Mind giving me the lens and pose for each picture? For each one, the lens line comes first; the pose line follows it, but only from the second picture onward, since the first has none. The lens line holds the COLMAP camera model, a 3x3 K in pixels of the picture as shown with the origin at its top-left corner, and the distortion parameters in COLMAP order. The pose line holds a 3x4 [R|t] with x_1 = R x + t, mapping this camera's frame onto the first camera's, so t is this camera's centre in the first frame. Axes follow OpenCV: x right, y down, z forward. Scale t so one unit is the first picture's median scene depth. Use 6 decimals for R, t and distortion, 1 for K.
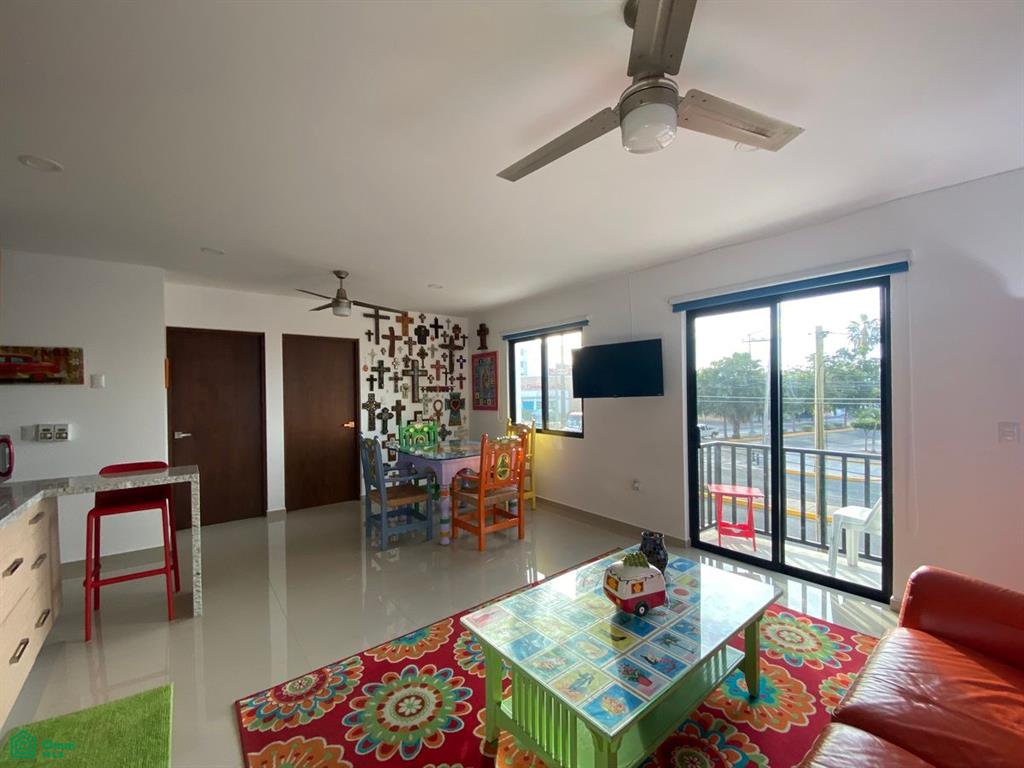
lens RADIAL K [[411.7, 0, 511.6], [0, 411.7, 394.8], [0, 0, 1]] dist [0.013401, -0.016881]
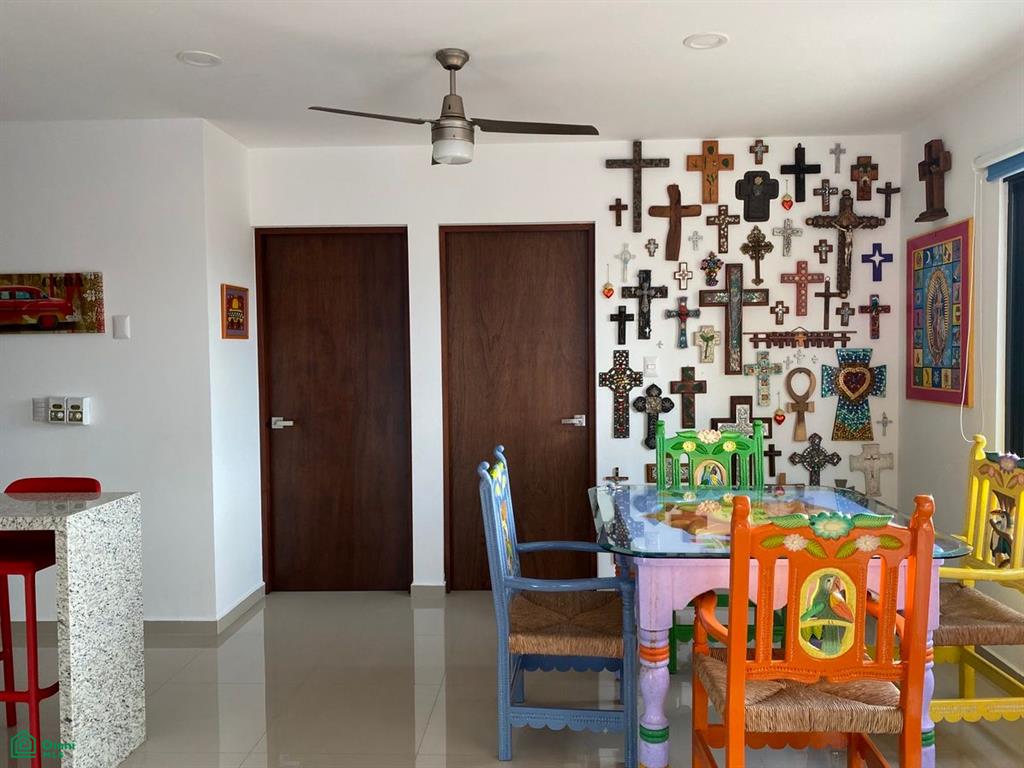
lens RADIAL K [[781.0, 0, 507.9], [0, 781.0, 392.7], [0, 0, 1]] dist [-0.005353, 0.013595]
pose [[0.745708, 0.042727, -0.664901, 0.104345], [-0.006854, 0.998381, 0.056469, -0.004092], [0.666238, -0.037552, 0.744794, 0.321755]]
